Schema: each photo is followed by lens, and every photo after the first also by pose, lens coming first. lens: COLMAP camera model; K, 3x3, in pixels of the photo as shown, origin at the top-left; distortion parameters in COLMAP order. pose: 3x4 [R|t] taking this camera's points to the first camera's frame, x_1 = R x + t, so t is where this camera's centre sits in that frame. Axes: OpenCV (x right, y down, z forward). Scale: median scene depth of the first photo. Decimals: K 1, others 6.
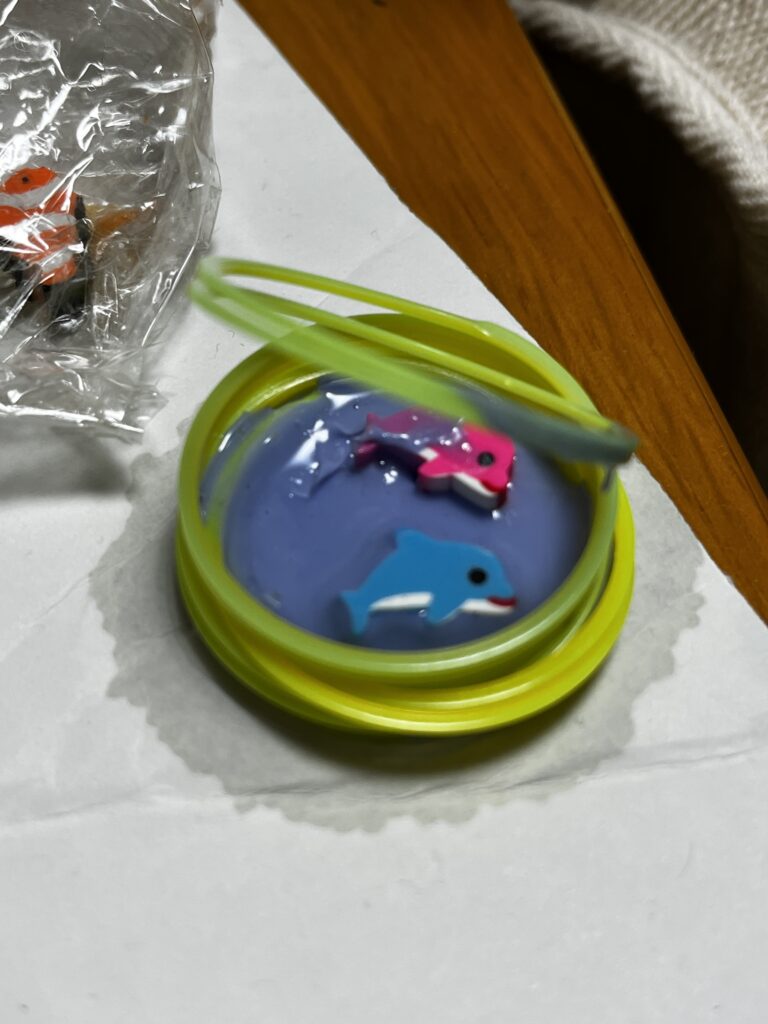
lens RADIAL K [[1225.8, 0, 383.9], [0, 1225.8, 512.5], [0, 0, 1]] dist [0.001952, 0.000000]
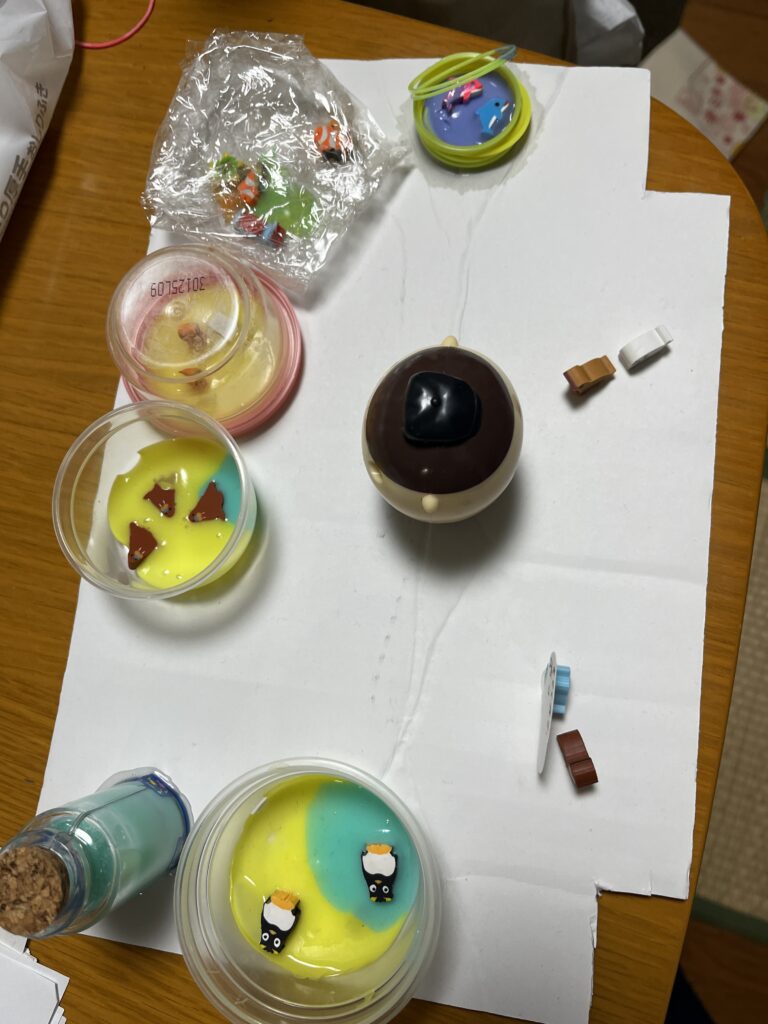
lens RADIAL K [[779.2, 0, 383.0], [0, 779.2, 509.0], [0, 0, 1]] dist [0.000668, -0.000454]
pose [[0.587579, -0.803687, 0.094011, -1.538045], [0.712161, 0.568795, 0.411459, -0.543633], [-0.384157, -0.174814, 0.906567, -1.529021]]
